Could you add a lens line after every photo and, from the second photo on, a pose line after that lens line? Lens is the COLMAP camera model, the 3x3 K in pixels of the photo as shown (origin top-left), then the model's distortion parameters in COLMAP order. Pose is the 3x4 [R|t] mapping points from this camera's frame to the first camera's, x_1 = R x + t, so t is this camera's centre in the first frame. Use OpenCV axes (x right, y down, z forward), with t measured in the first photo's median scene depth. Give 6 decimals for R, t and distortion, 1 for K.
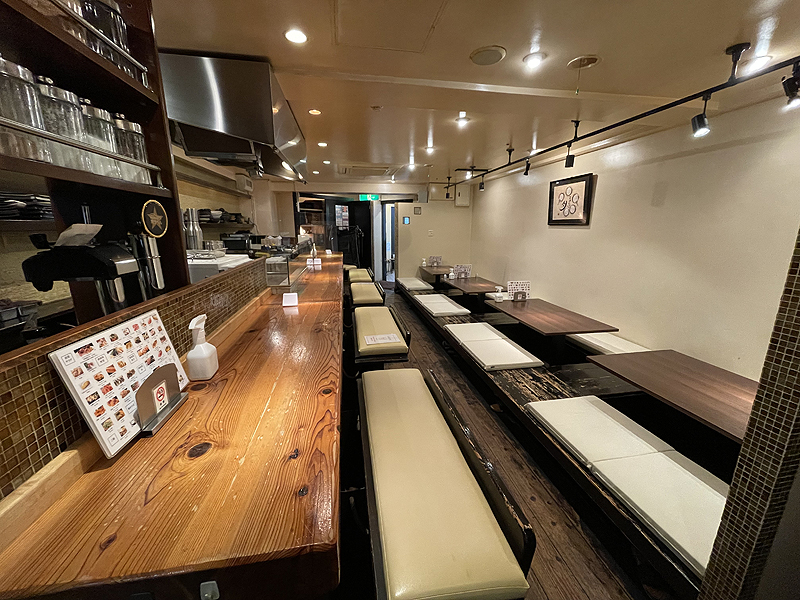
lens RADIAL K [[324.4, 0, 400.0], [0, 324.4, 300.0], [0, 0, 1]] dist [-0.001038, -0.000128]
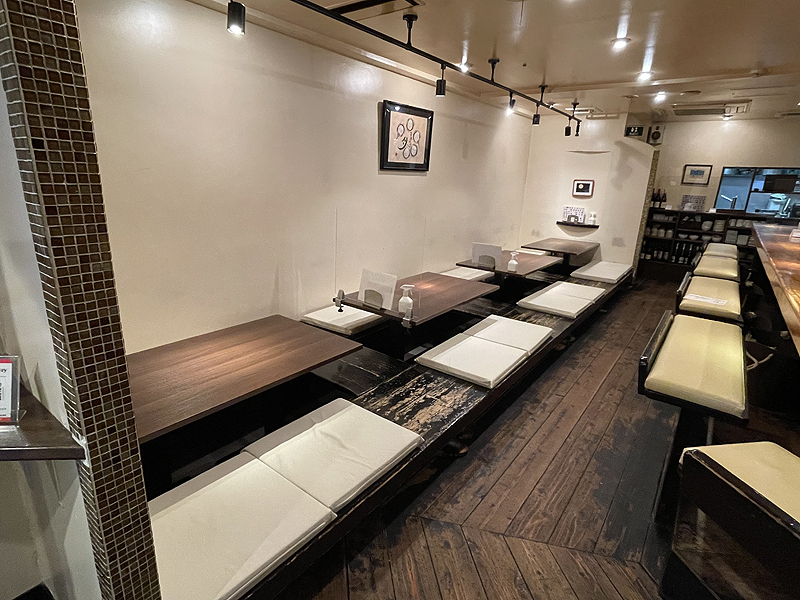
lens RADIAL K [[420.4, 0, 400.0], [0, 420.4, 300.0], [0, 0, 1]] dist [-0.013967, -0.000549]
pose [[-0.677531, -0.230332, 0.698497, -0.197349], [0.129261, 0.897627, 0.421376, -0.316527], [-0.724046, 0.375784, -0.578397, 1.431324]]
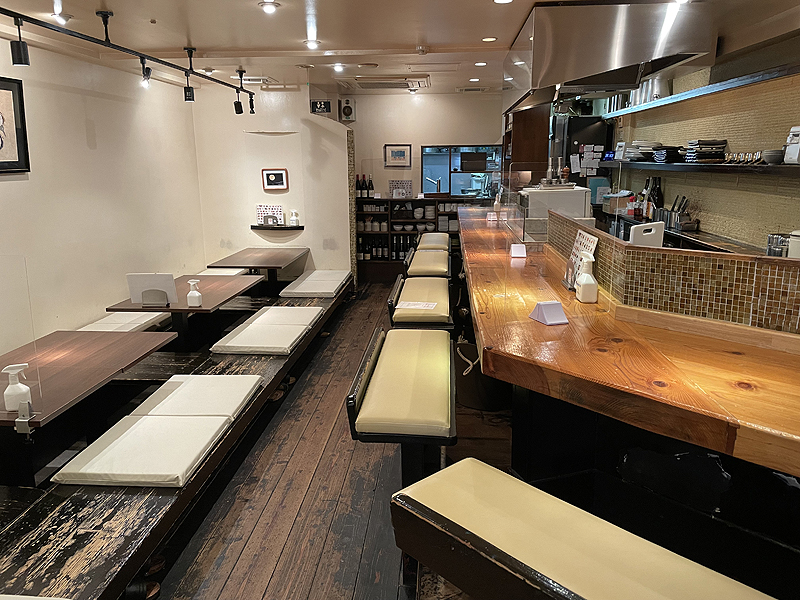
lens RADIAL K [[593.8, 0, 400.0], [0, 593.8, 300.0], [0, 0, 1]] dist [0.082177, -0.111764]
pose [[-0.969685, -0.045437, 0.240095, -0.234548], [0.063969, 0.901092, 0.428885, -0.338823], [-0.235835, 0.431242, -0.870869, 1.428254]]
